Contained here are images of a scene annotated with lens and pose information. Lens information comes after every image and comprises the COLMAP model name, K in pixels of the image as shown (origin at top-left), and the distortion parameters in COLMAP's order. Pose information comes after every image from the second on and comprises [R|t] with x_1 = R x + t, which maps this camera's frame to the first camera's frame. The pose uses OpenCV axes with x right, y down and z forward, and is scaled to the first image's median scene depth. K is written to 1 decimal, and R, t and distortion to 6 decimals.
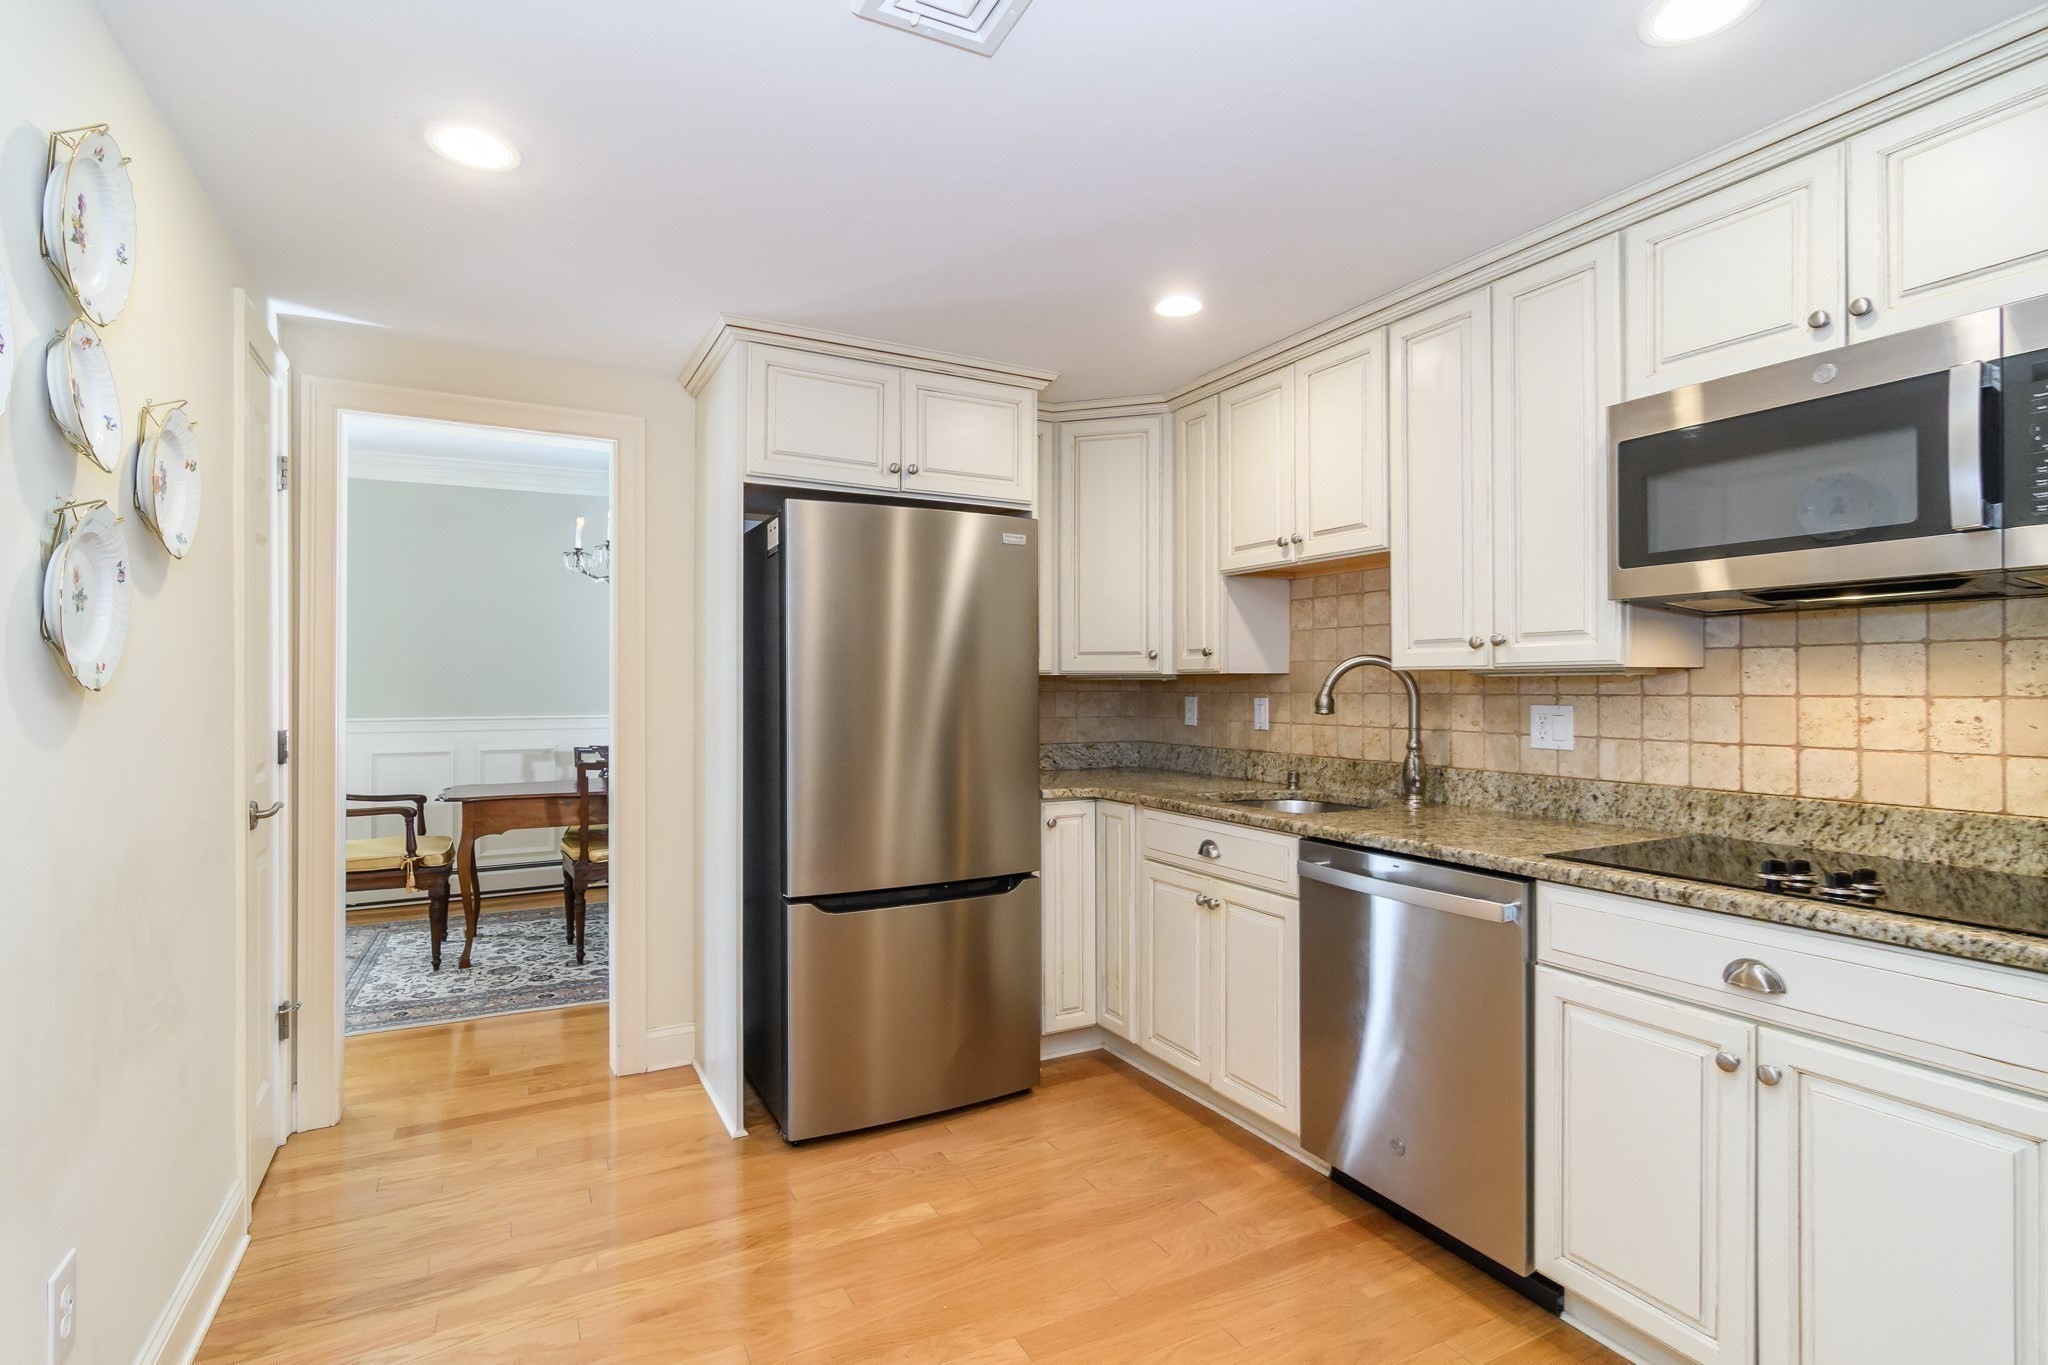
lens RADIAL K [[997.2, 0, 1018.0], [0, 997.2, 687.4], [0, 0, 1]] dist [-0.005477, -0.000341]
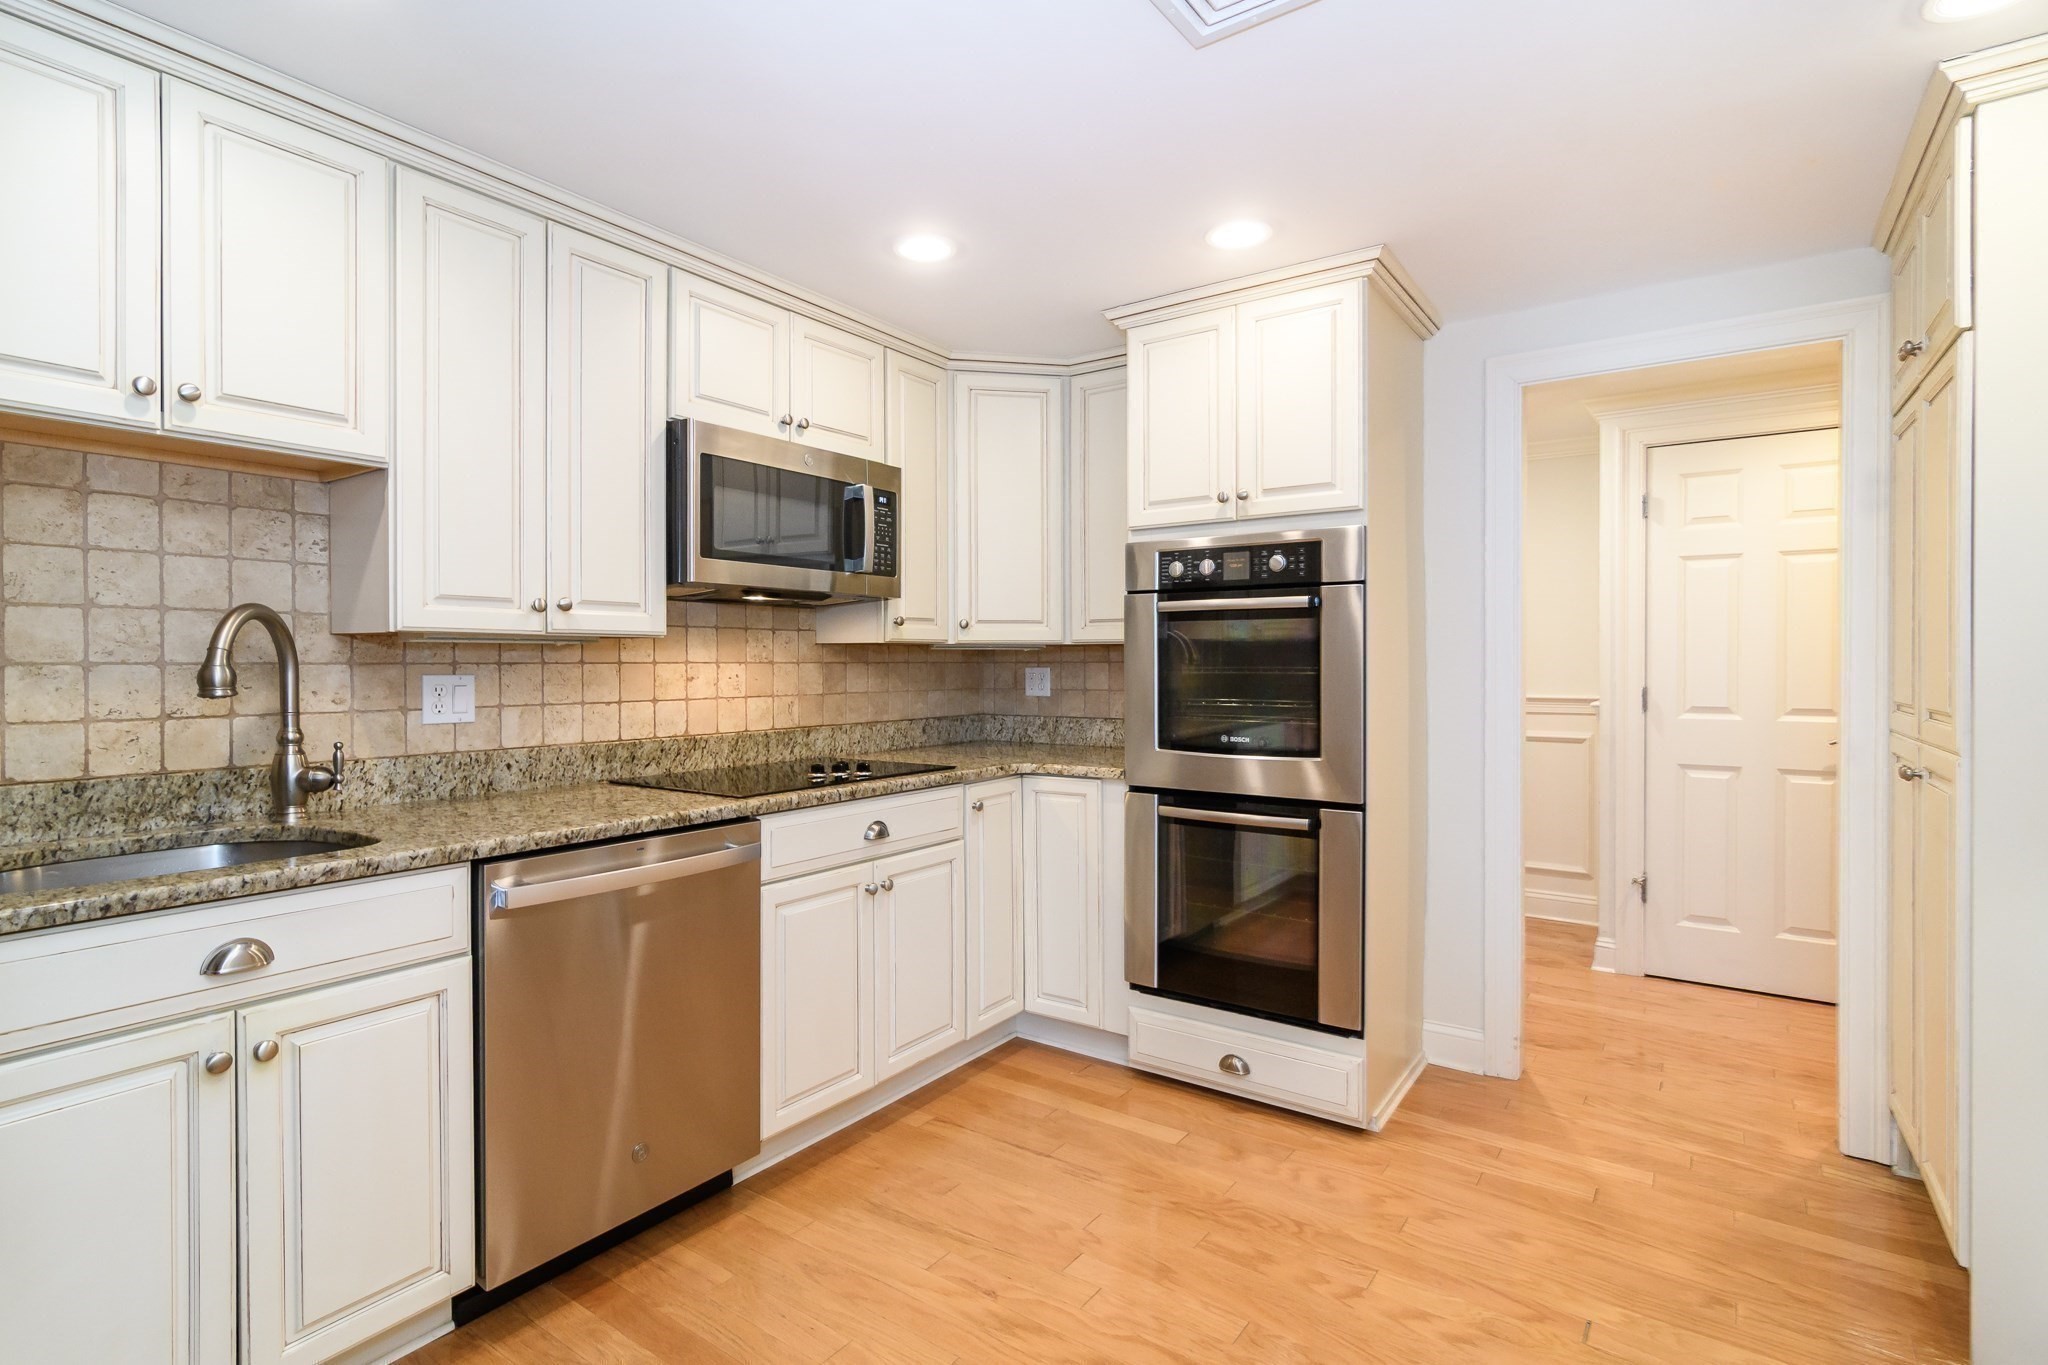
lens RADIAL K [[997.2, 0, 1030.5], [0, 997.2, 673.0], [0, 0, 1]] dist [-0.005477, -0.000341]
pose [[-0.473614, -0.008833, 0.880688, -0.470921], [0.001017, 0.999944, 0.010576, 0.006503], [-0.880732, 0.005904, -0.473578, 0.879527]]
